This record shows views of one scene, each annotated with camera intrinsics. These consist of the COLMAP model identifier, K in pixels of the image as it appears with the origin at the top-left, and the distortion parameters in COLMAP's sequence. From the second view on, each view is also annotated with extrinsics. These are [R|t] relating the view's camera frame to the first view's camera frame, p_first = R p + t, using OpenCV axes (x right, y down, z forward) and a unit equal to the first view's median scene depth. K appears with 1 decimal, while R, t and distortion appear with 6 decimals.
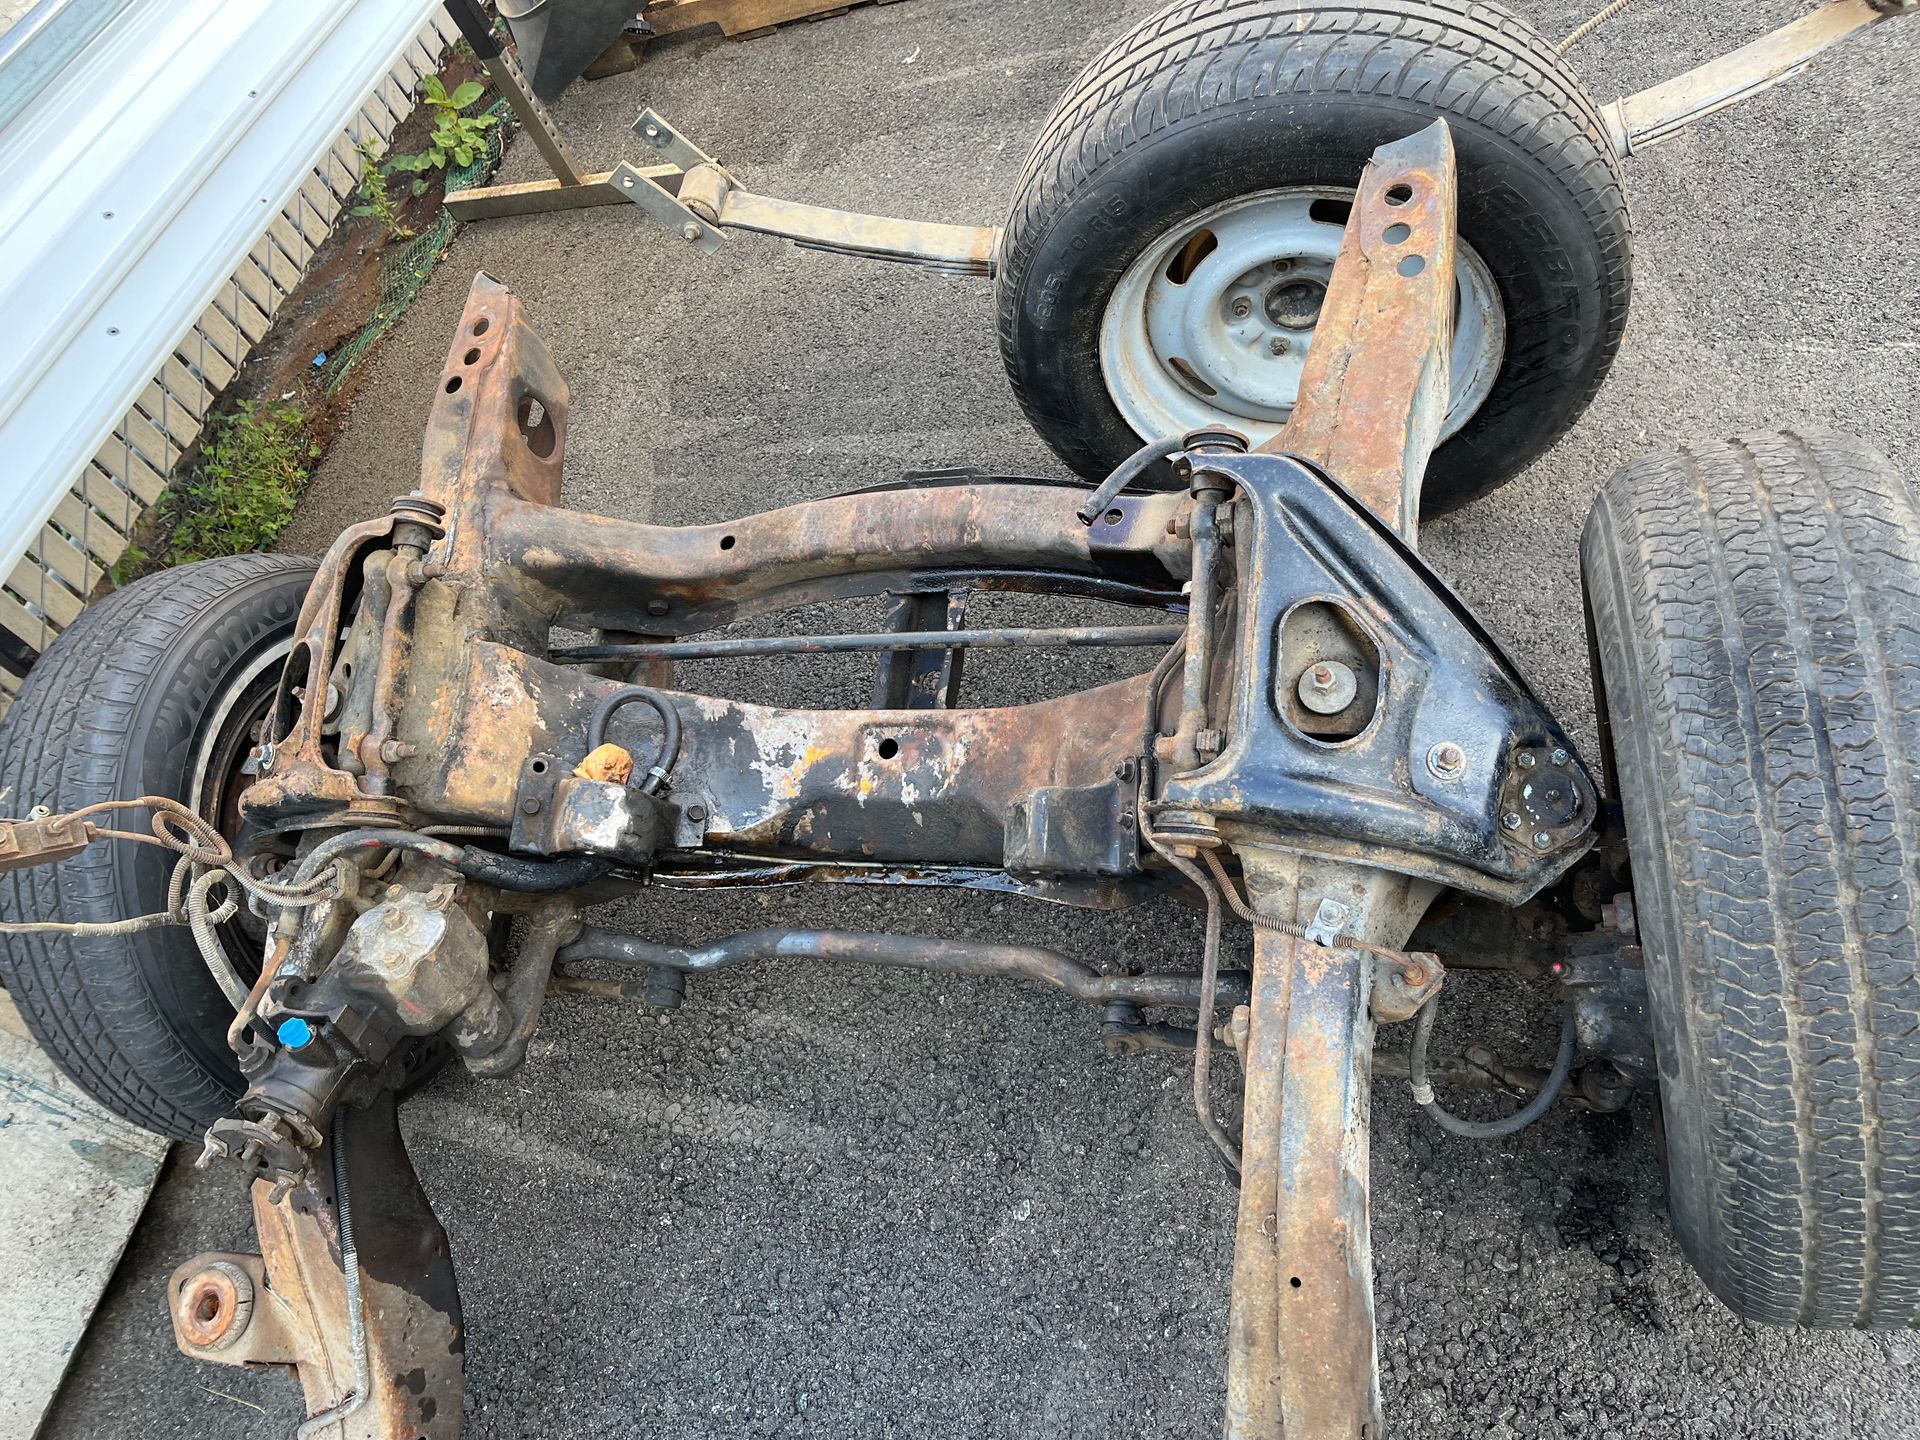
lens RADIAL K [[1483.1, 0, 960.0], [0, 1483.1, 720.0], [0, 0, 1]] dist [-0.023701, -0.001007]
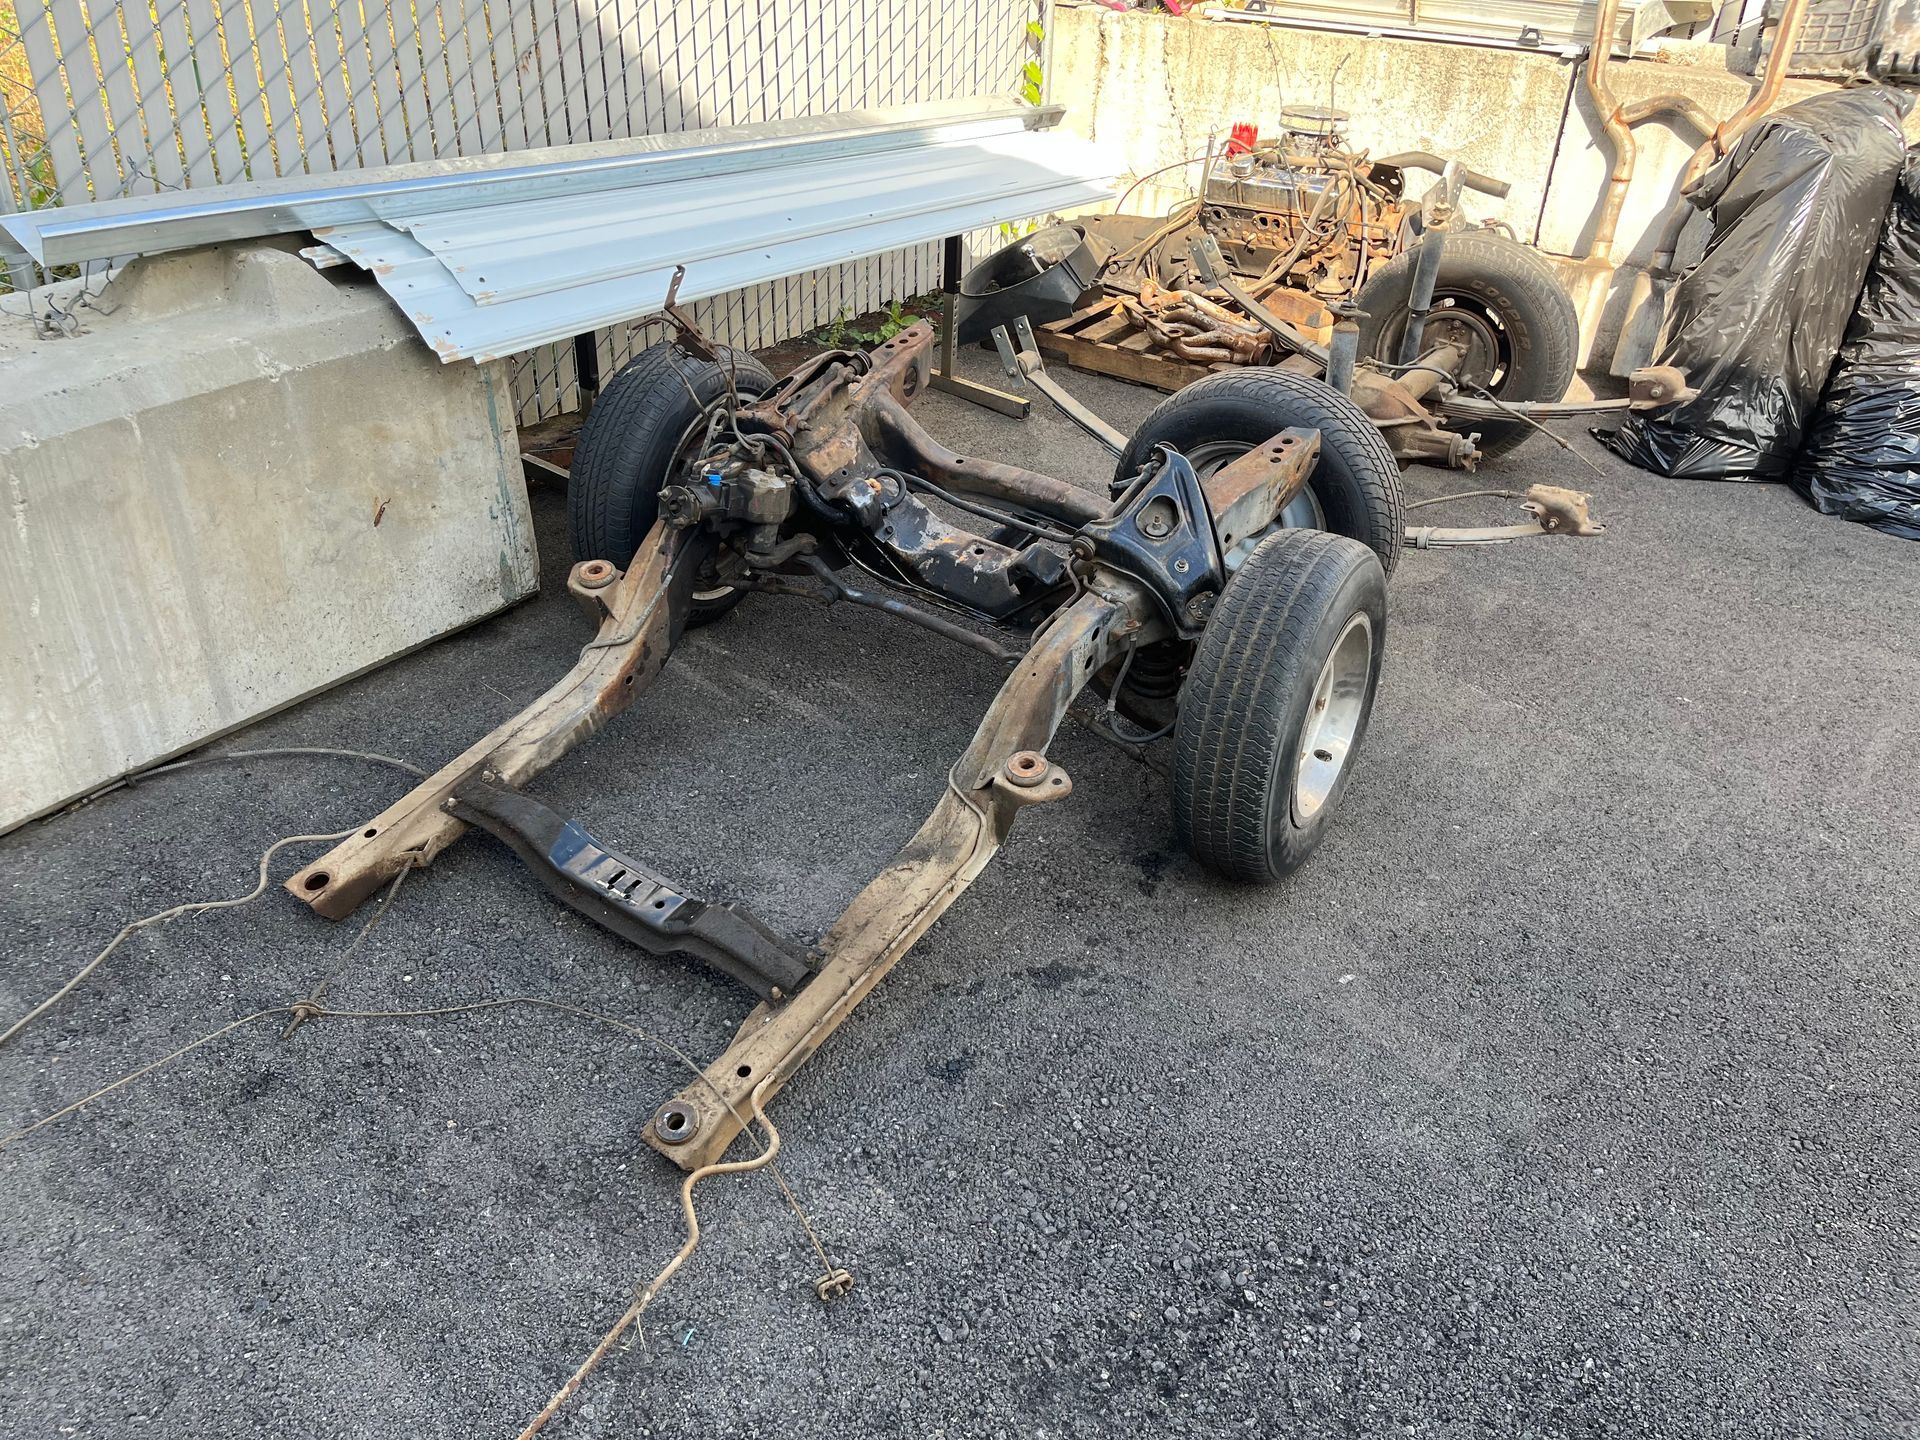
lens RADIAL K [[1341.2, 0, 948.0], [0, 1341.2, 734.3], [0, 0, 1]] dist [-0.076893, 0.014102]
pose [[0.845474, 0.522738, -0.109175, 0.269231], [-0.533221, 0.815223, -0.226023, 0.710647], [-0.029149, 0.249310, 0.967985, -0.844412]]
